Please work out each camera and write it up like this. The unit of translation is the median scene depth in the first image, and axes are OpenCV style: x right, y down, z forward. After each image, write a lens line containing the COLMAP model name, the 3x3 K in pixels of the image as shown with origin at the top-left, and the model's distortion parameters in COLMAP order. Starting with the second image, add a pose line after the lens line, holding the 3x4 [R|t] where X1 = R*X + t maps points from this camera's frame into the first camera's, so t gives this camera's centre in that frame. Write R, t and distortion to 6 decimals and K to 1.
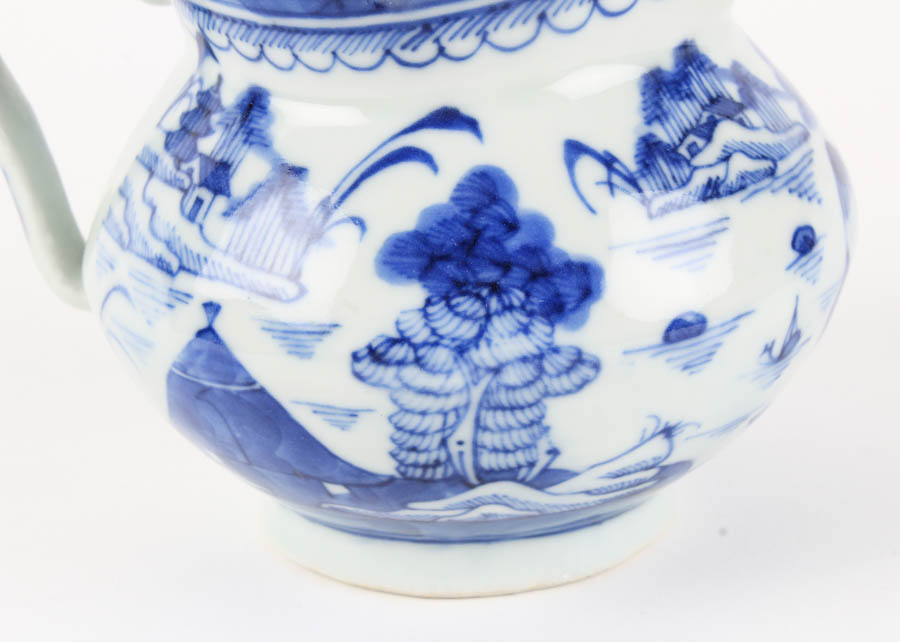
lens RADIAL K [[2239.6, 0, 453.1], [0, 2239.6, 325.1], [0, 0, 1]] dist [0.181676, 0.000000]
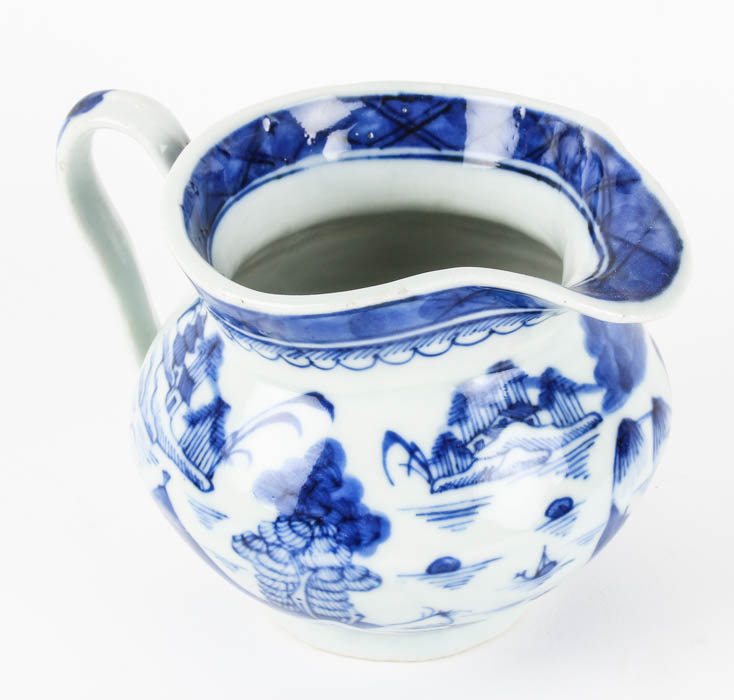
lens RADIAL K [[2800.8, 0, 373.6], [0, 2800.8, 343.9], [0, 0, 1]] dist [0.095849, 0.000000]
pose [[0.936455, 0.211319, -0.279995, 0.556979], [-0.131763, 0.951637, 0.277537, -0.659985], [0.325102, -0.223008, 0.919008, -0.718782]]
